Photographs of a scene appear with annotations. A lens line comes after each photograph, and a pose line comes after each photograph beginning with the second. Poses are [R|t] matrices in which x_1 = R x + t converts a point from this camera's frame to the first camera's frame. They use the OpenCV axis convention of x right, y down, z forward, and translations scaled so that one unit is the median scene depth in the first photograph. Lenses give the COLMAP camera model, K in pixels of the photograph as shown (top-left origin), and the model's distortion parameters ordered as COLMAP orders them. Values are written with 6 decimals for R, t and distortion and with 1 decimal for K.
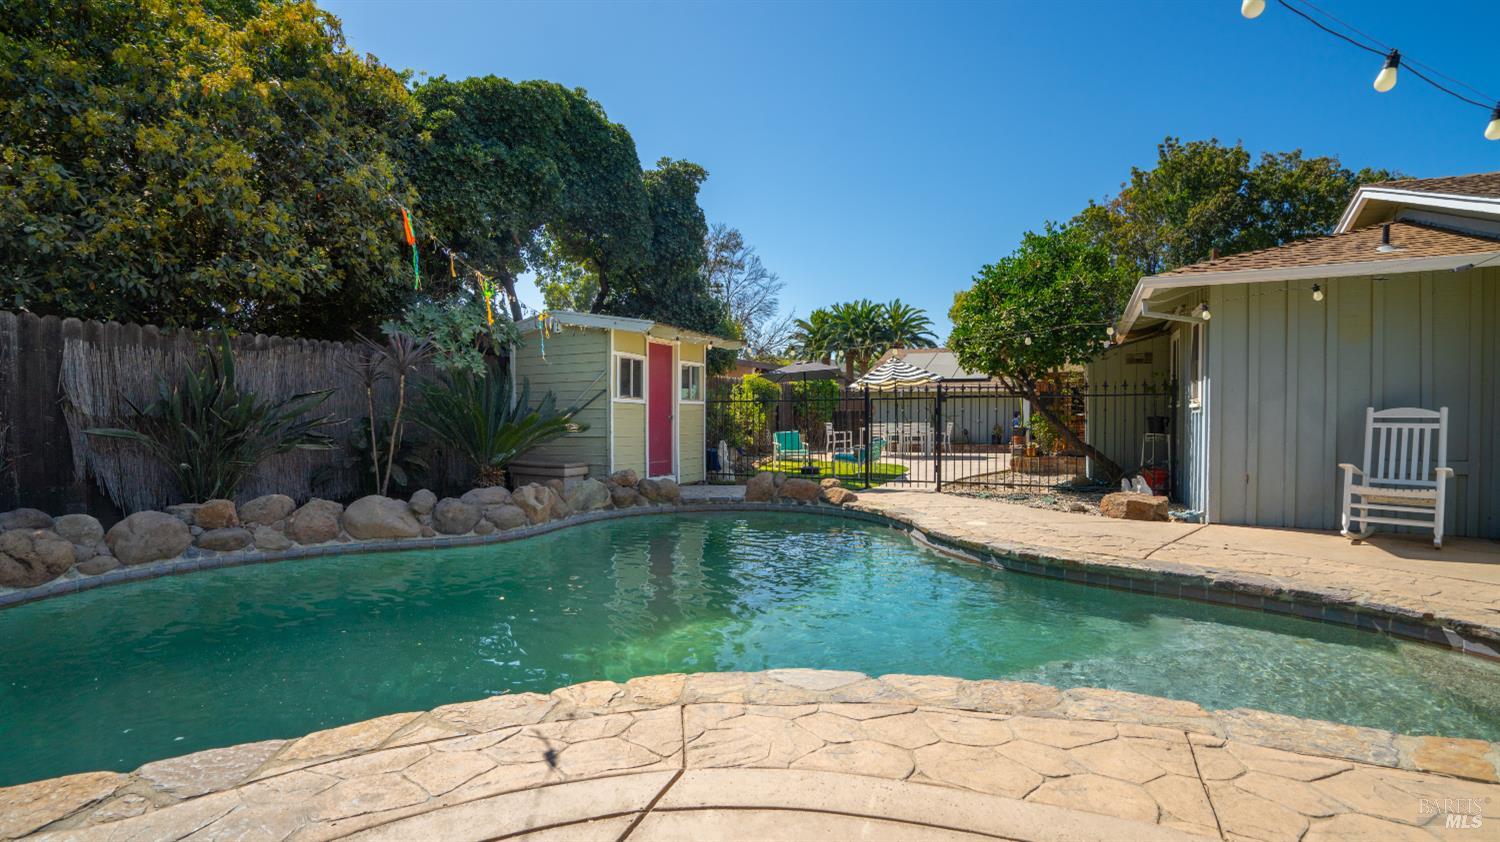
lens RADIAL K [[690.4, 0, 750.0], [0, 690.4, 421.0], [0, 0, 1]] dist [-0.067465, 0.025122]
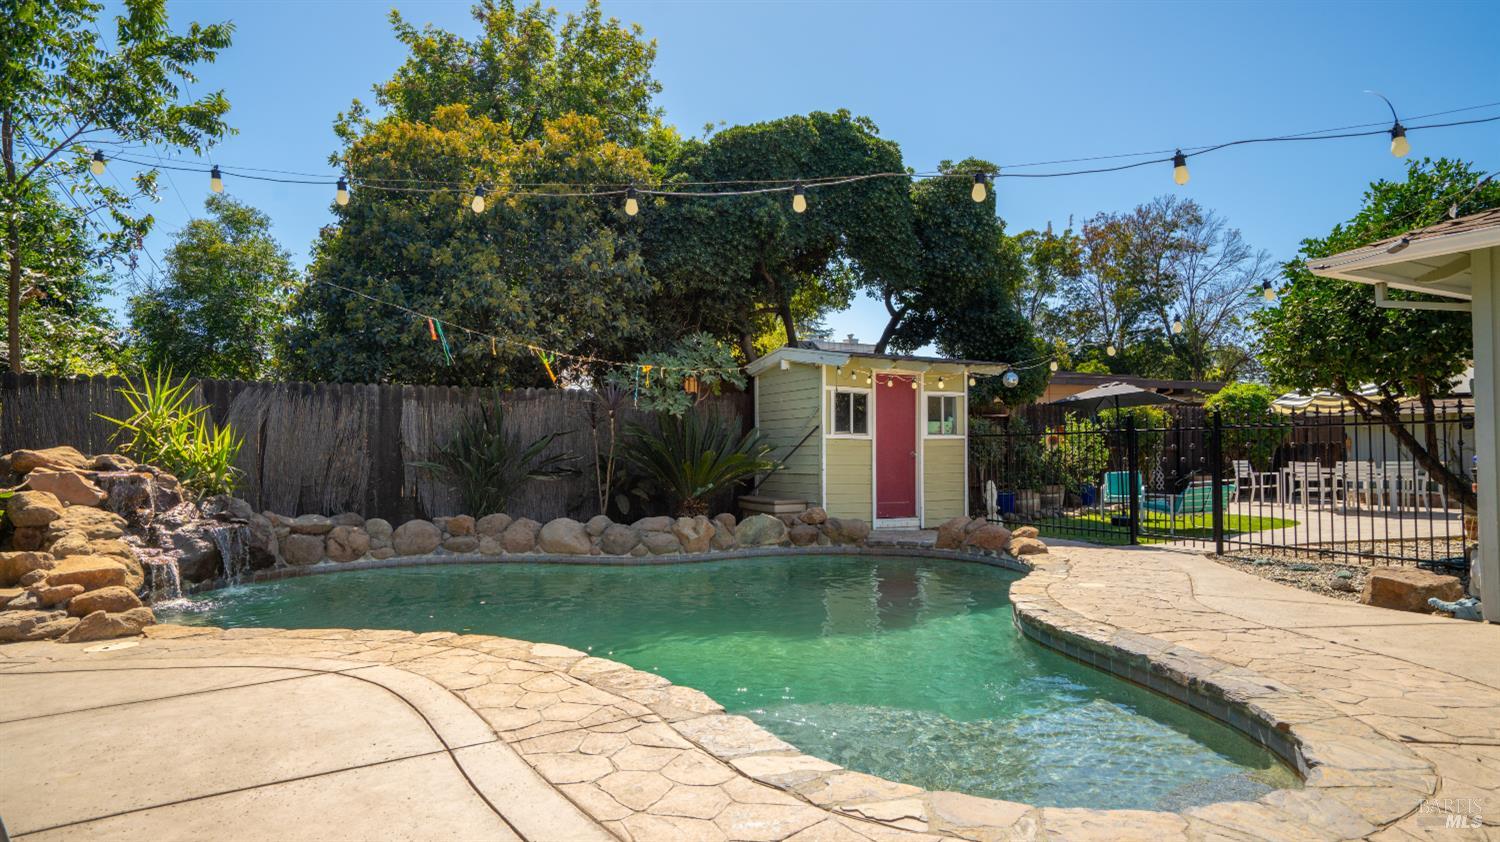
lens RADIAL K [[856.4, 0, 750.0], [0, 856.4, 421.0], [0, 0, 1]] dist [-0.058891, 0.040854]
pose [[0.816500, -0.020741, -0.576972, 0.477285], [-0.003005, 0.999188, -0.040171, -0.003767], [0.577337, 0.034533, 0.815775, -0.056414]]
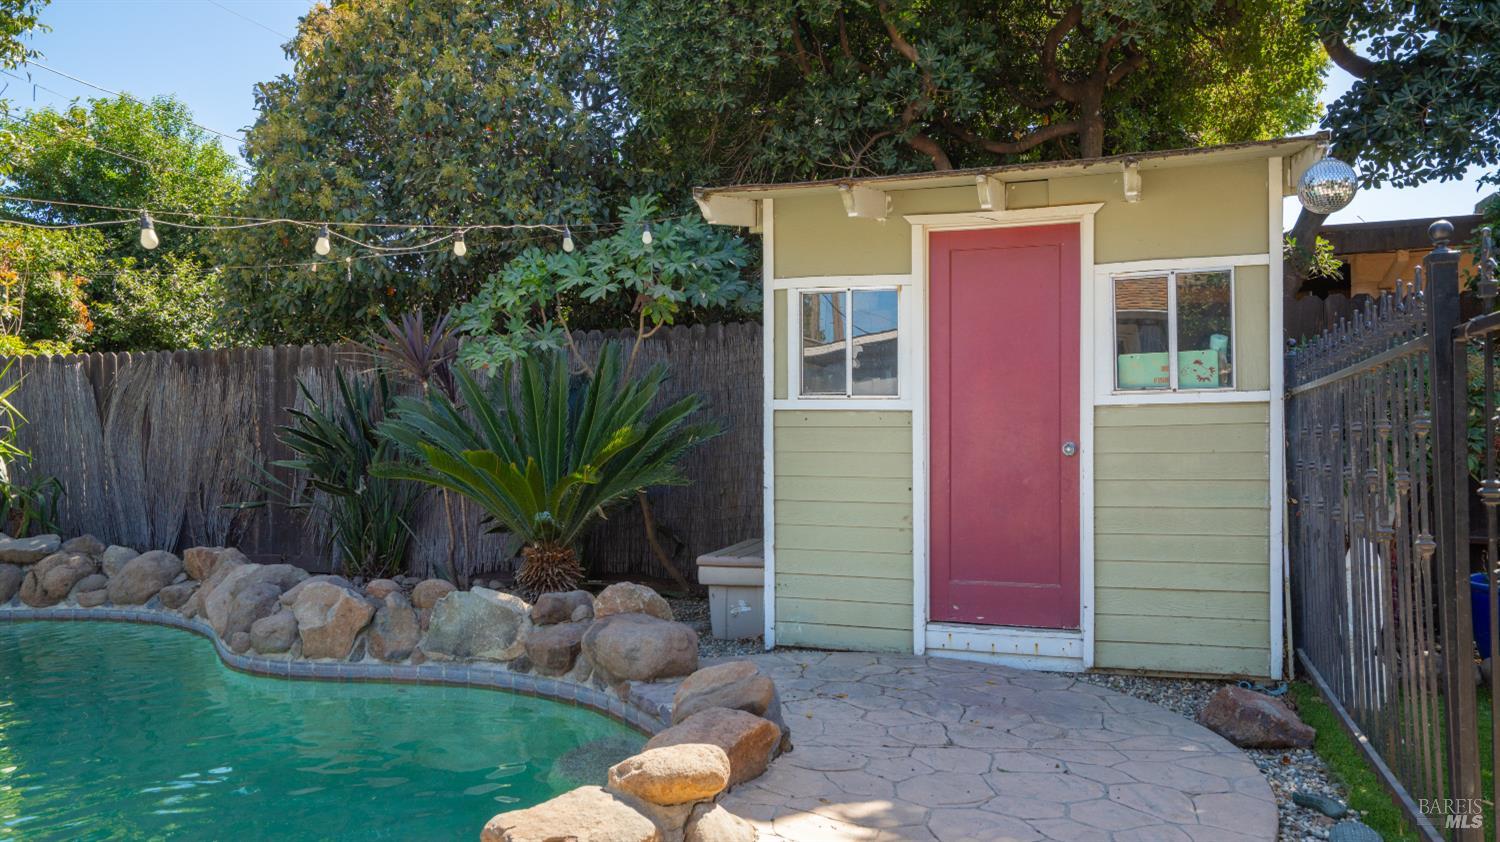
lens RADIAL K [[1127.5, 0, 750.0], [0, 1127.5, 421.0], [0, 0, 1]] dist [0.001495, 0.002328]
pose [[0.139404, -0.014781, -0.990125, 0.503832], [0.001636, 0.999891, -0.014696, -0.014142], [0.990234, 0.000429, 0.139412, 1.038658]]
